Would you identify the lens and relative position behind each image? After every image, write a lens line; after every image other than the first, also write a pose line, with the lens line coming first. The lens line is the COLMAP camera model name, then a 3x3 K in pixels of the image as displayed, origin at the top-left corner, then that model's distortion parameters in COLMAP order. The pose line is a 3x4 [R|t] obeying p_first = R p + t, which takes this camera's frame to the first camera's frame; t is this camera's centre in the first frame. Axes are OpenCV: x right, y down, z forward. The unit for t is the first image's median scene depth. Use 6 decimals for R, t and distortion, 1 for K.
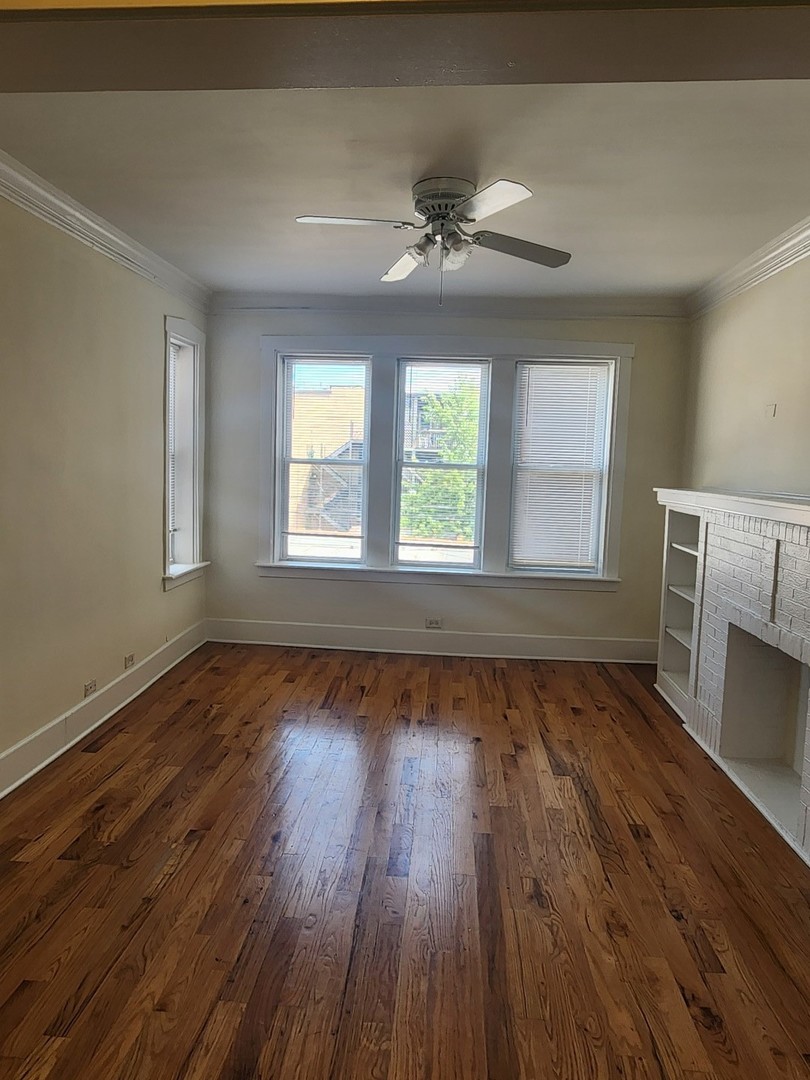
lens RADIAL K [[728.4, 0, 398.4], [0, 728.4, 540.0], [0, 0, 1]] dist [0.001182, -0.000171]
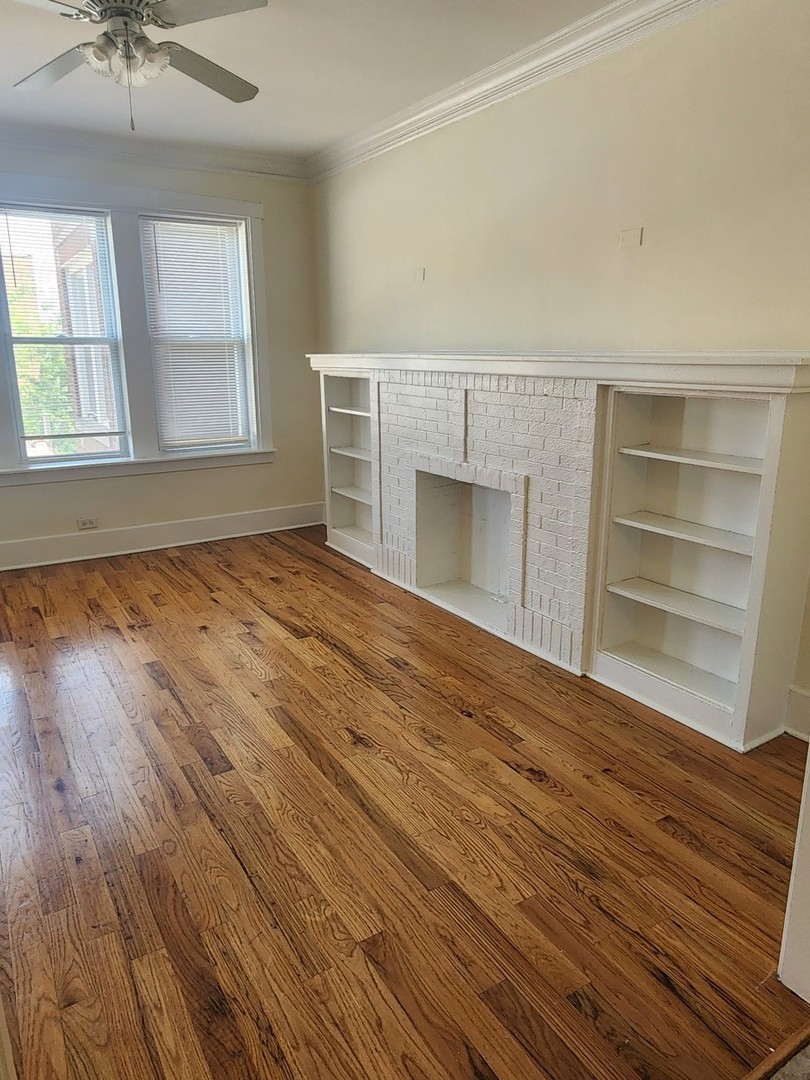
lens RADIAL K [[728.4, 0, 398.4], [0, 728.4, 540.0], [0, 0, 1]] dist [0.001182, -0.000171]
pose [[0.813601, -0.184212, 0.551470, -0.174301], [0.094757, 0.977812, 0.186829, 0.005011], [-0.573650, -0.099748, 0.813004, 0.076392]]
